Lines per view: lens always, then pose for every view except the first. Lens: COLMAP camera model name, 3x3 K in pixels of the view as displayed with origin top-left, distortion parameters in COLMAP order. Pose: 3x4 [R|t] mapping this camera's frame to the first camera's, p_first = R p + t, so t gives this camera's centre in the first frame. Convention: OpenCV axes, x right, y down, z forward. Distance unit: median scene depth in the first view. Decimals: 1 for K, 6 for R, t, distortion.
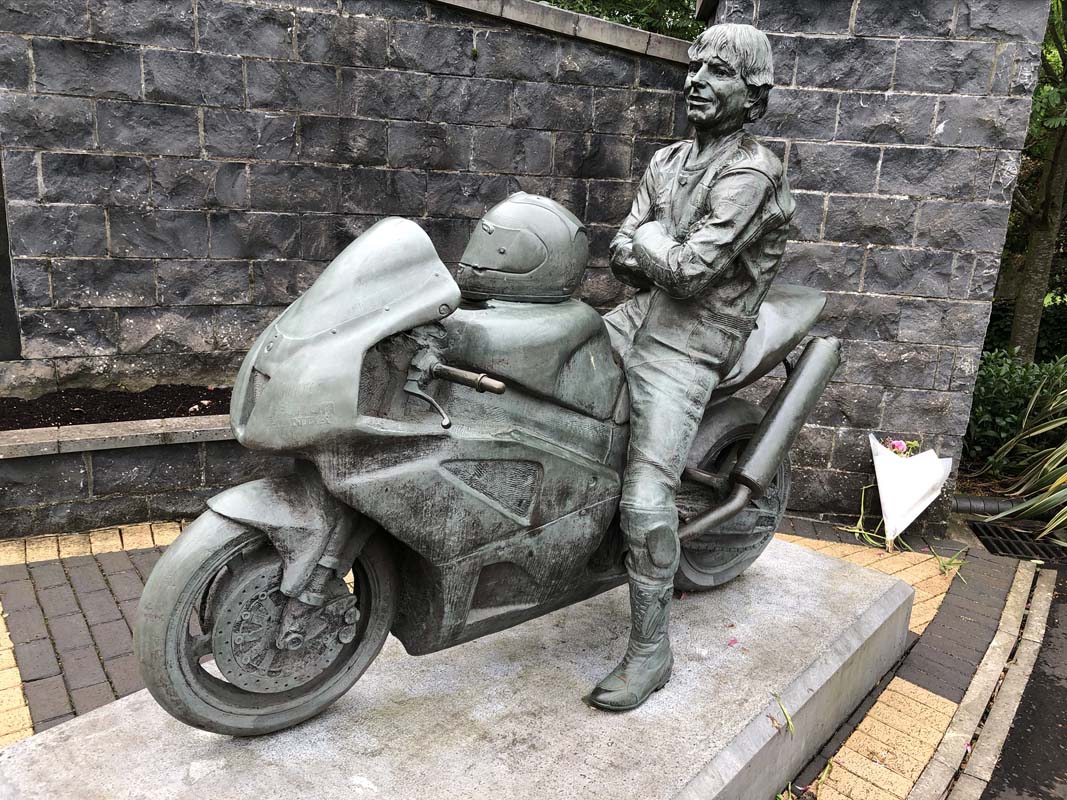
lens RADIAL K [[874.2, 0, 533.5], [0, 874.2, 400.0], [0, 0, 1]] dist [0.016315, -0.000038]
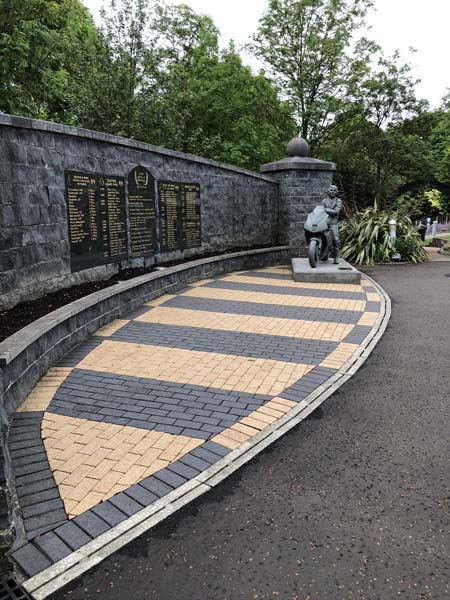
lens RADIAL K [[491.6, 0, 225.0], [0, 491.6, 300.0], [0, 0, 1]] dist [0.016315, -0.000038]
pose [[0.847073, -0.153729, 0.508759, -1.845647], [0.183989, 0.982884, -0.009345, 0.294999], [-0.498614, 0.101522, 0.860858, -1.410767]]
